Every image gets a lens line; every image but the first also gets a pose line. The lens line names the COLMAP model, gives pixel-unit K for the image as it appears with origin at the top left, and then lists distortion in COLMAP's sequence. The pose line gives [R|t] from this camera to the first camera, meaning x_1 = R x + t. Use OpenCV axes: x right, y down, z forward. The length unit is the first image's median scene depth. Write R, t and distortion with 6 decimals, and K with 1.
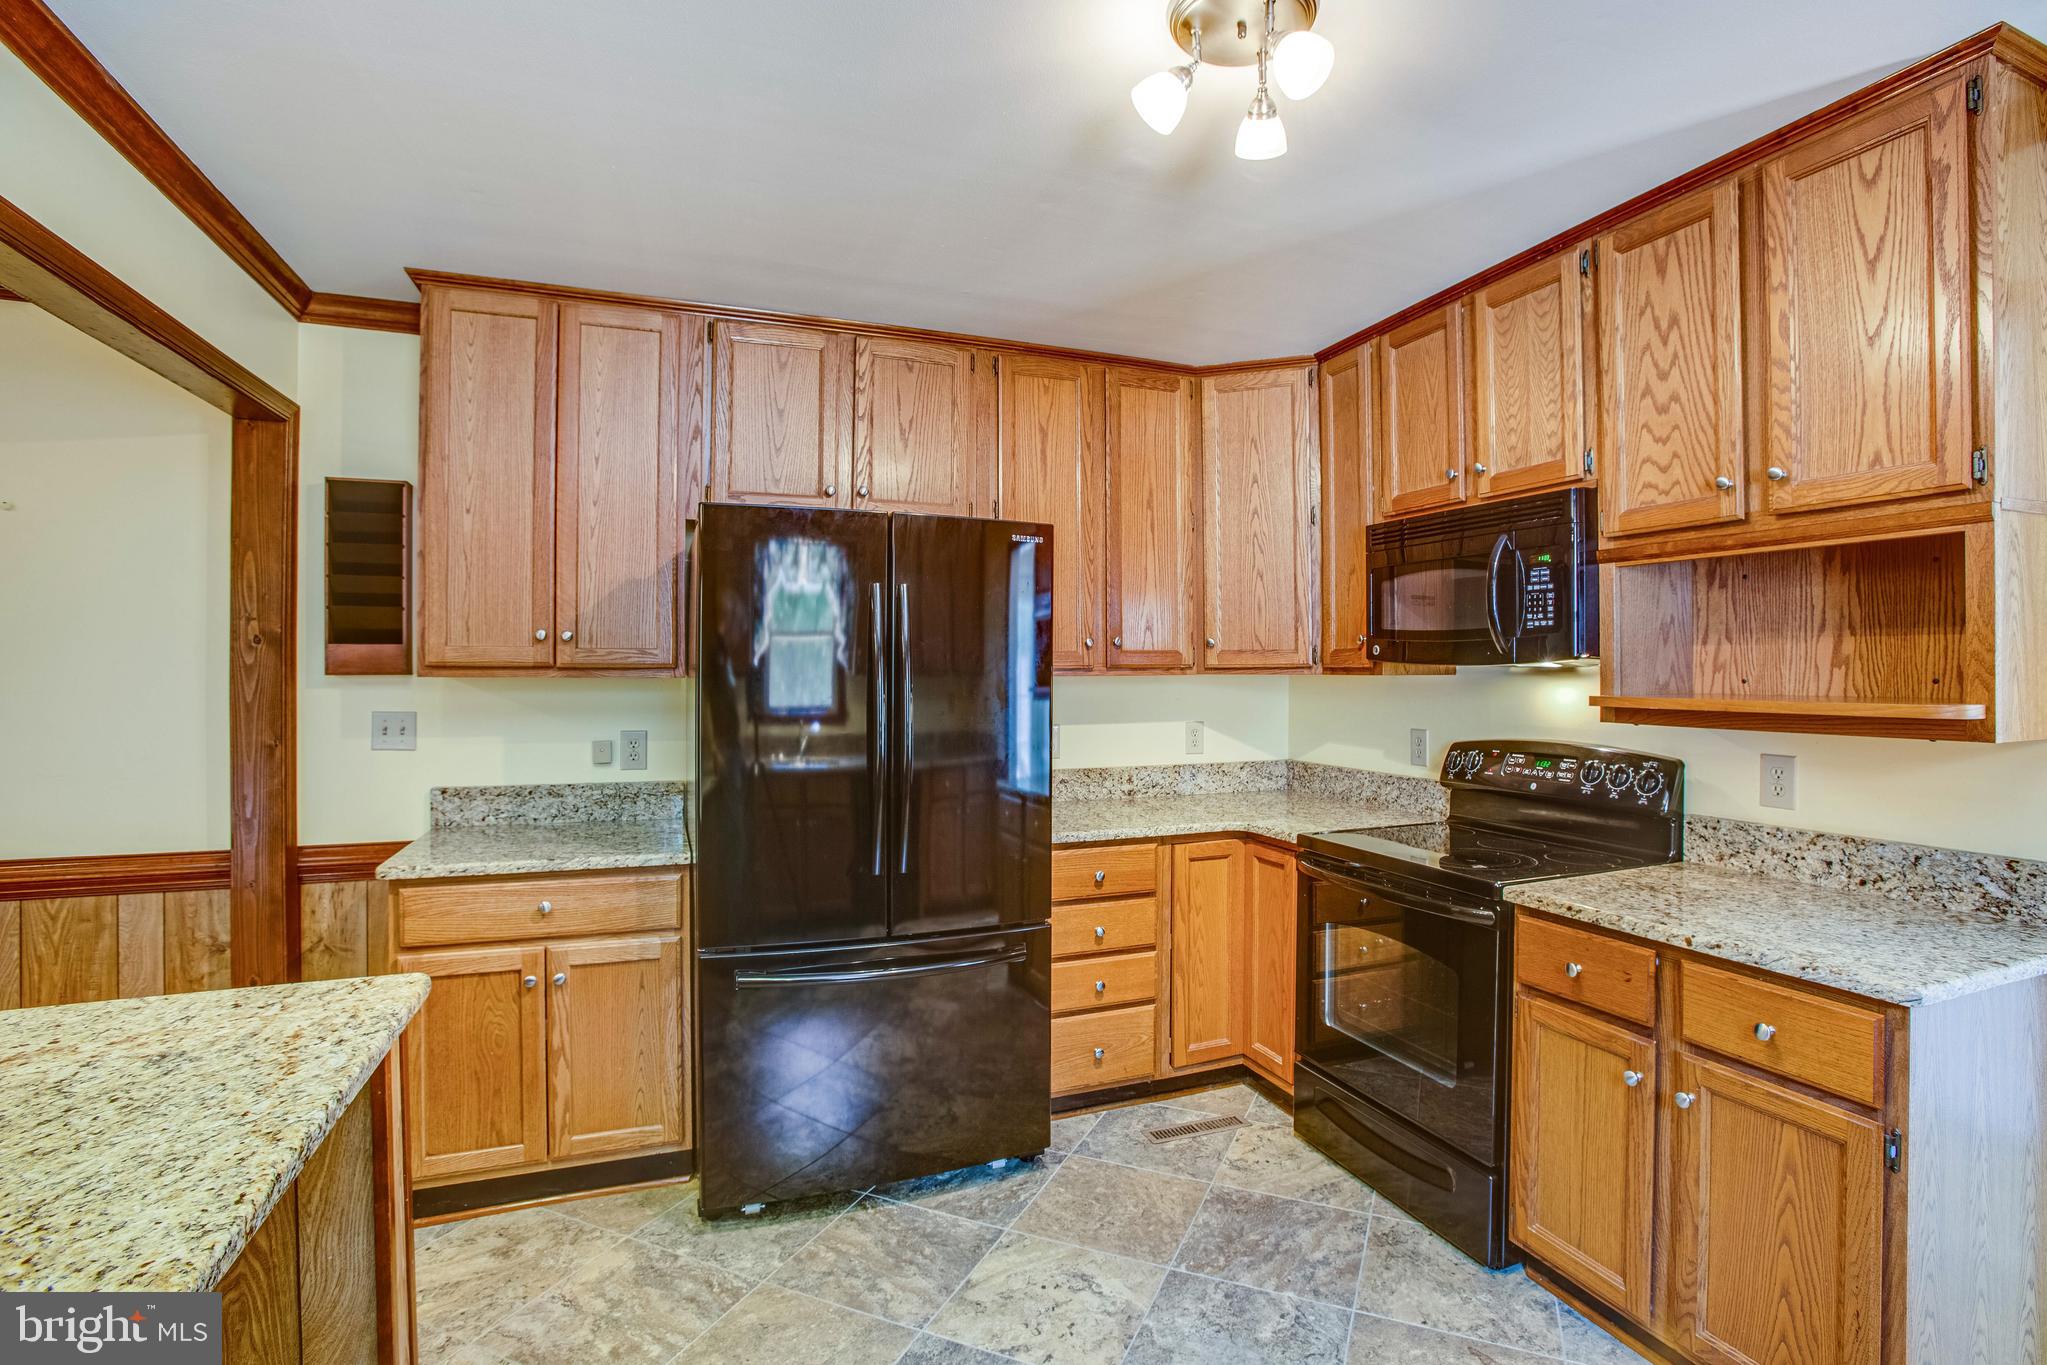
lens RADIAL K [[941.8, 0, 1030.8], [0, 941.8, 669.7], [0, 0, 1]] dist [-0.041469, 0.005157]
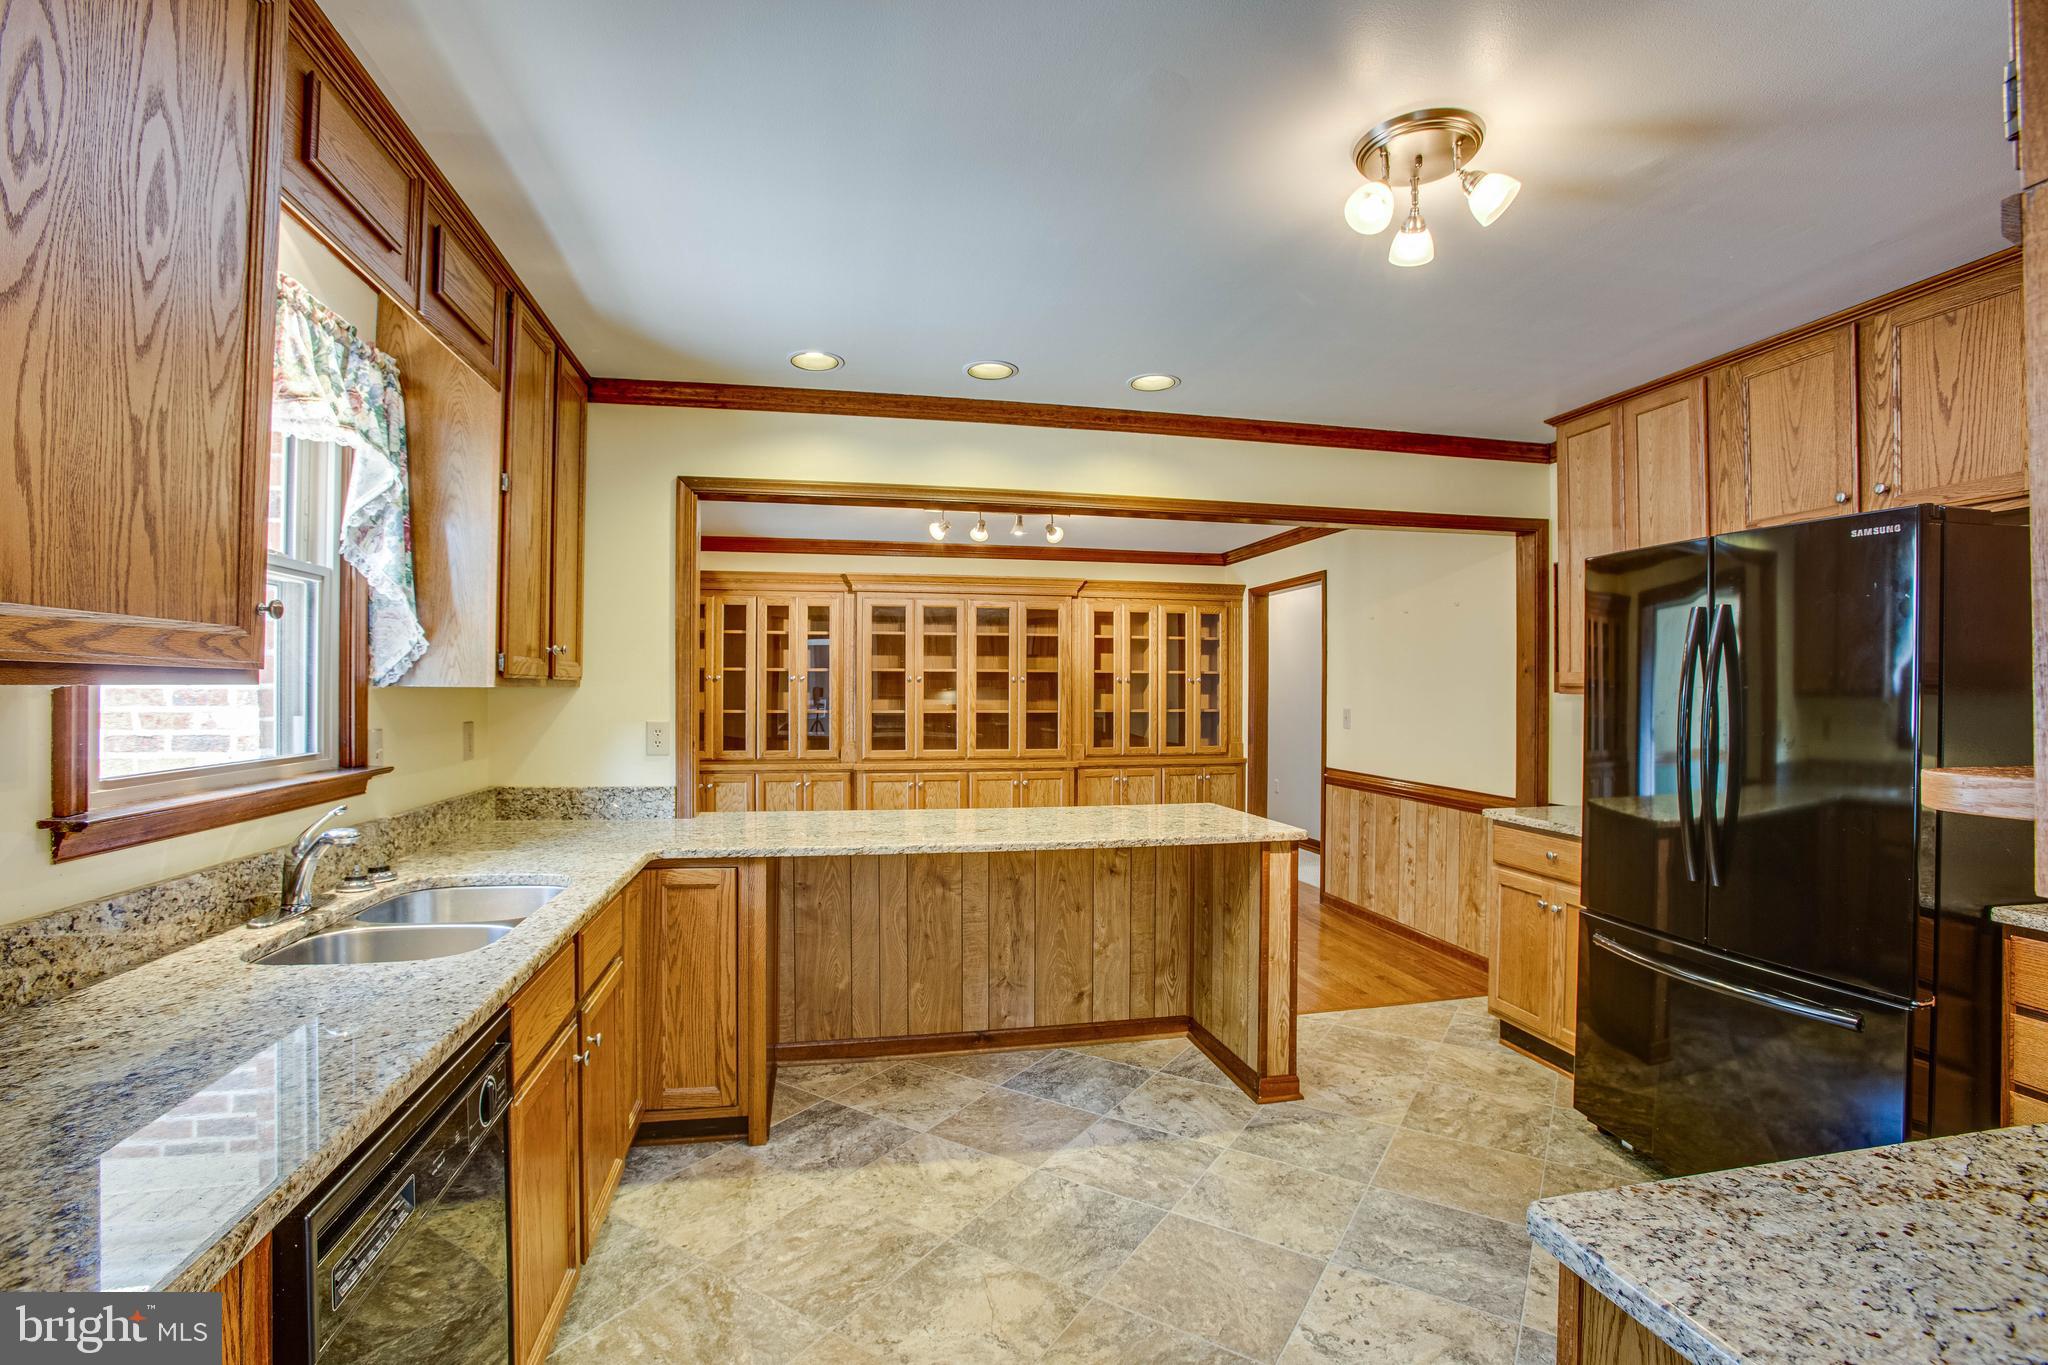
lens RADIAL K [[942.3, 0, 1027.4], [0, 942.3, 684.4], [0, 0, 1]] dist [-0.041469, 0.005157]
pose [[-0.166607, -0.002314, -0.986021, 0.932377], [-0.008321, 0.999965, -0.000941, 0.001333], [0.985988, 0.008048, -0.166620, 0.412206]]
